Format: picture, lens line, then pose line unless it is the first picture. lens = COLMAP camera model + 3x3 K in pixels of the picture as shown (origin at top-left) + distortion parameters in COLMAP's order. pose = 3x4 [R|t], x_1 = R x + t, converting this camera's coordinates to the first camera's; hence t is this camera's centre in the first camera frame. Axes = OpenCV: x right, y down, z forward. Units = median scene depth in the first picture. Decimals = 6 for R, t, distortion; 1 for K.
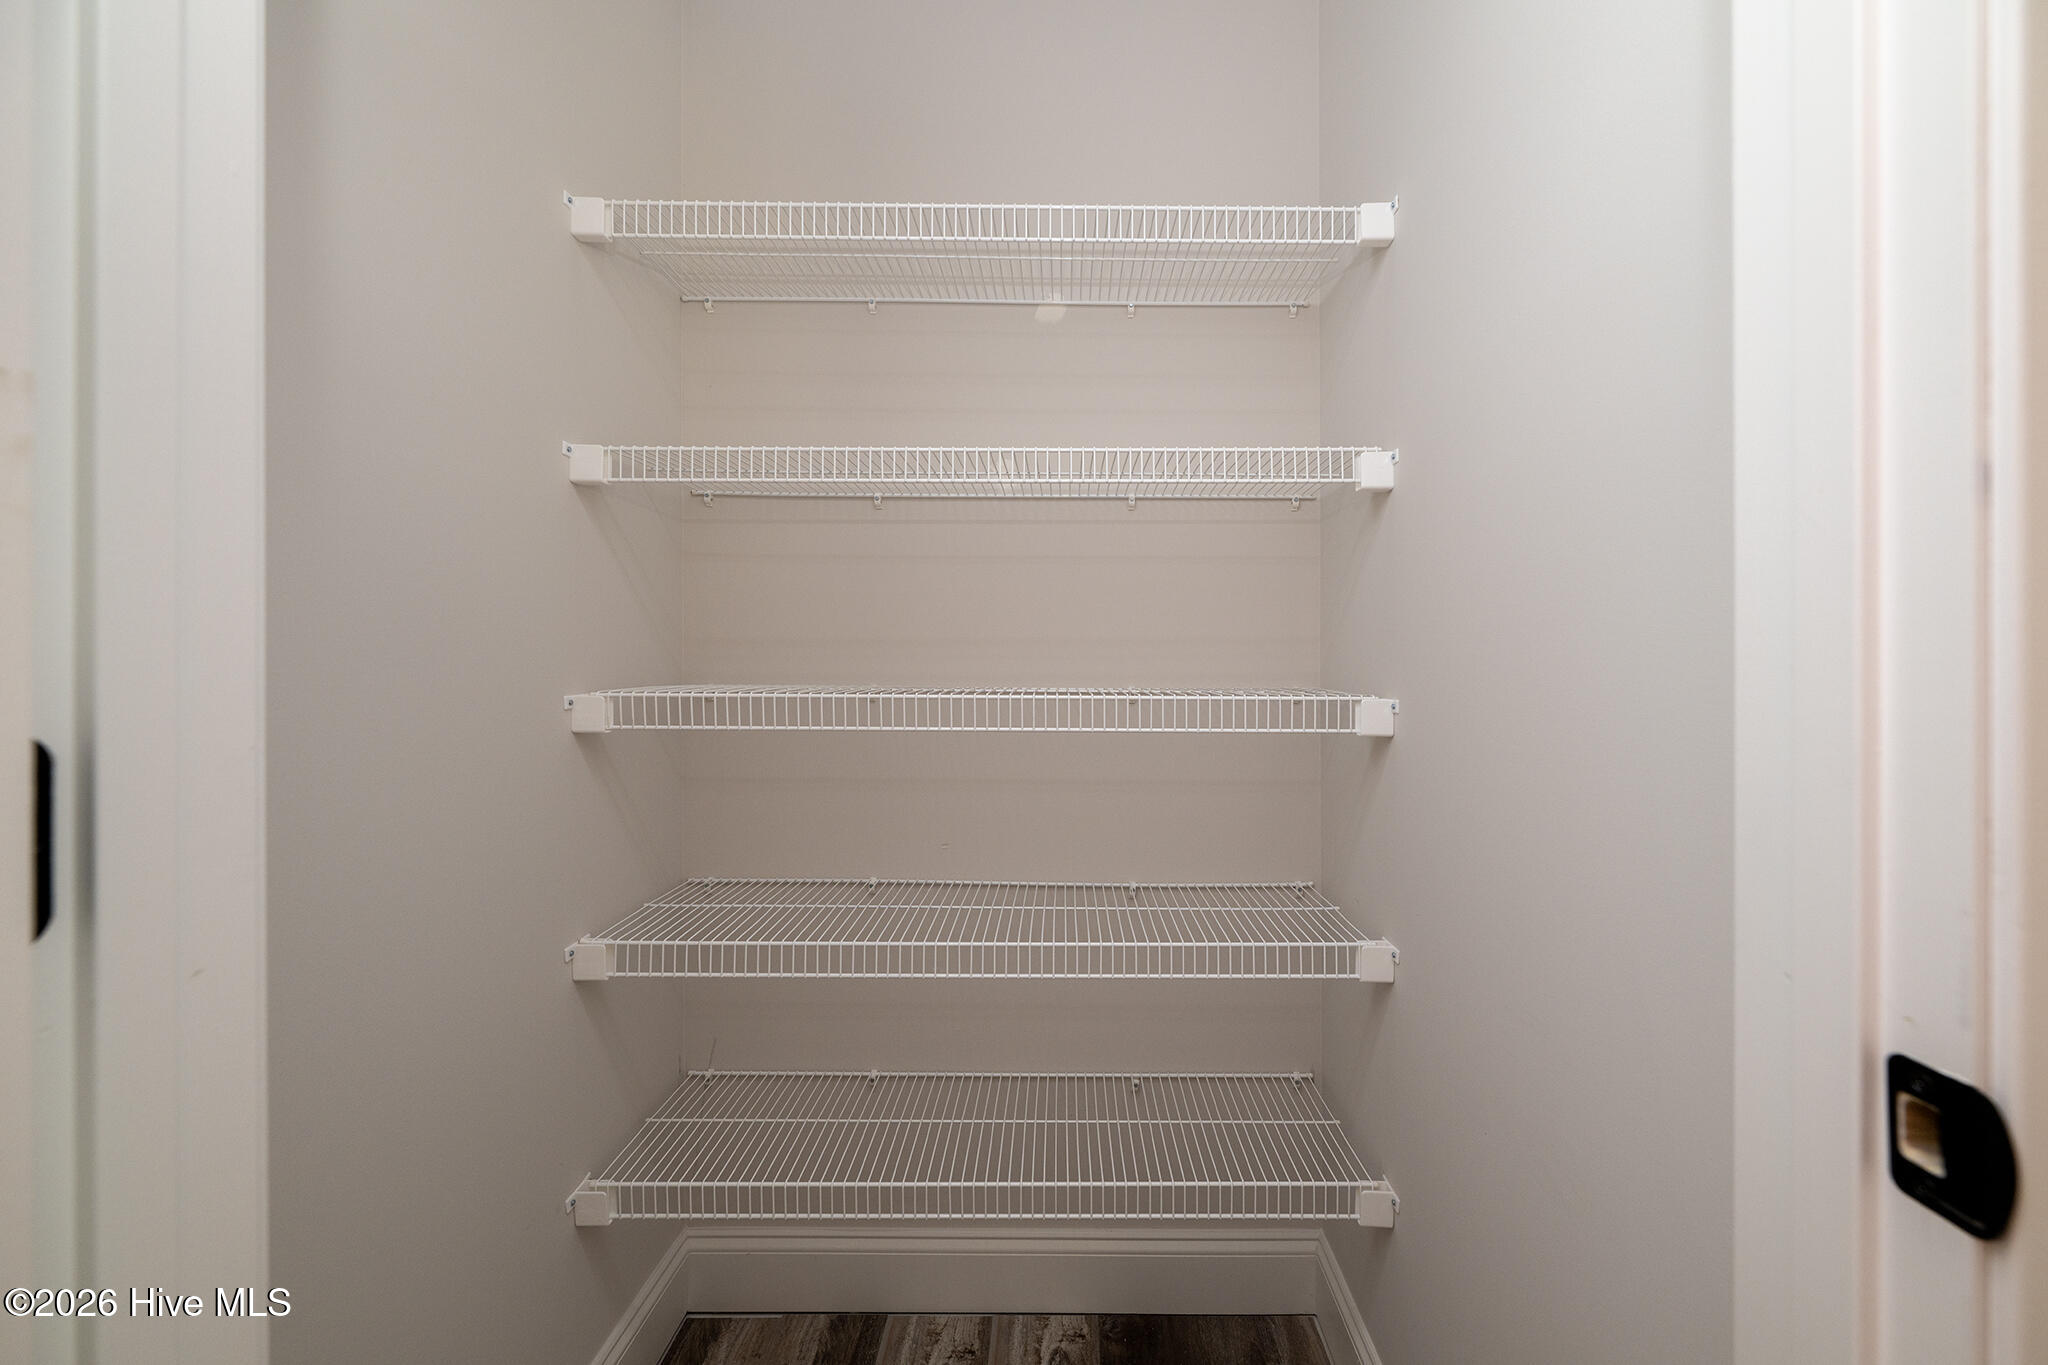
lens RADIAL K [[853.8, 0, 1058.1], [0, 853.8, 662.1], [0, 0, 1]] dist [-0.001664, -0.000011]
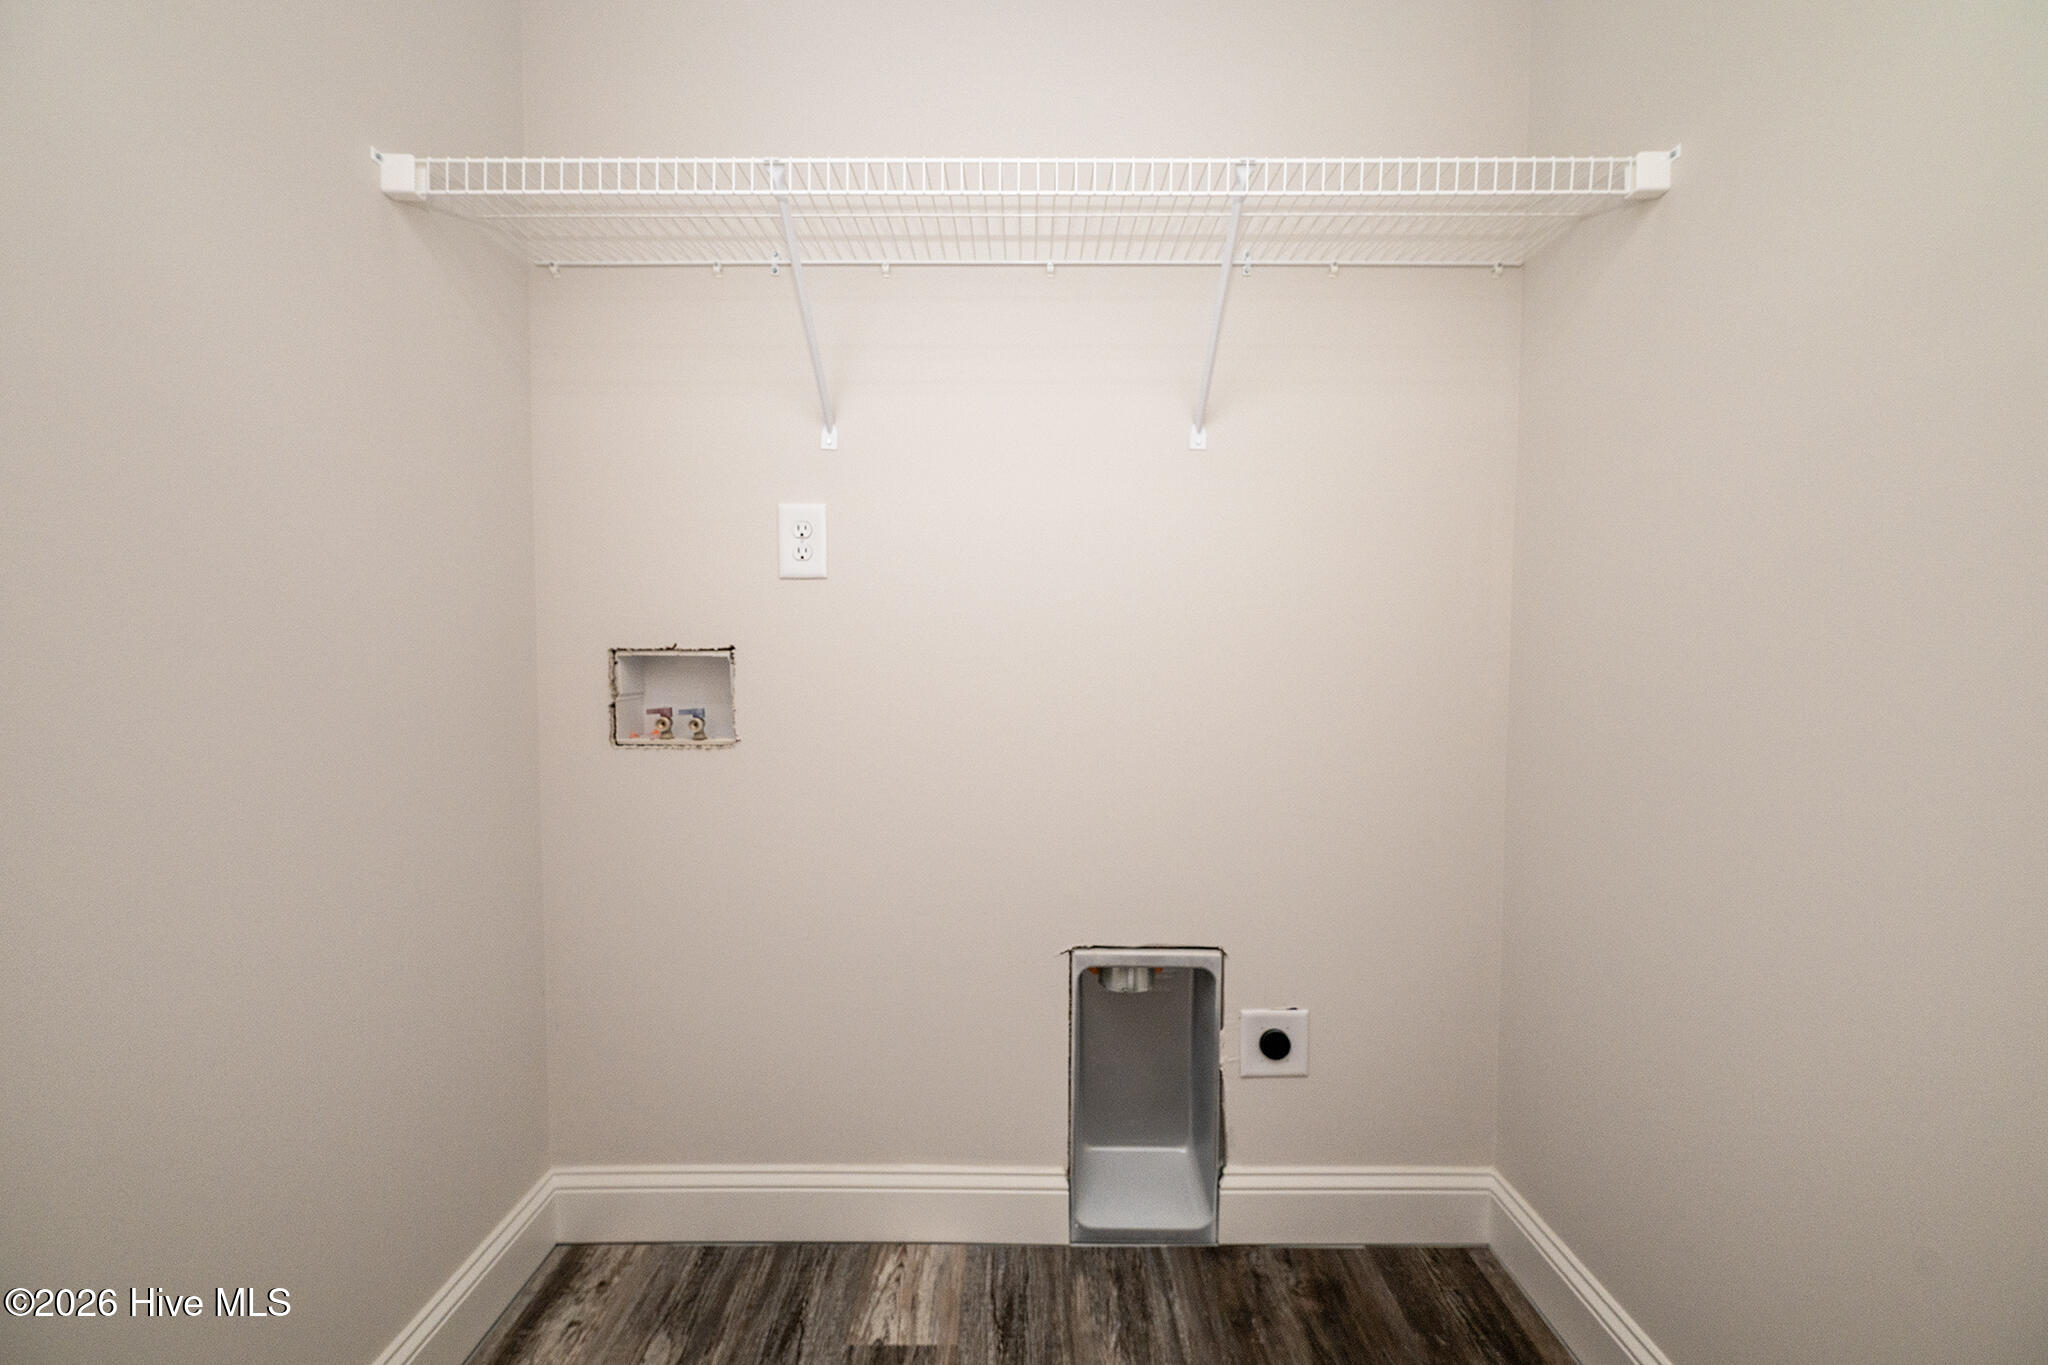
lens RADIAL K [[837.2, 0, 1018.9], [0, 837.2, 691.6], [0, 0, 1]] dist [0.017728, 0.000071]
pose [[0.999827, -0.006271, -0.017507, 0.140436], [0.007547, 0.997242, 0.073830, -0.000787], [0.016996, -0.073950, 0.997117, 0.001838]]
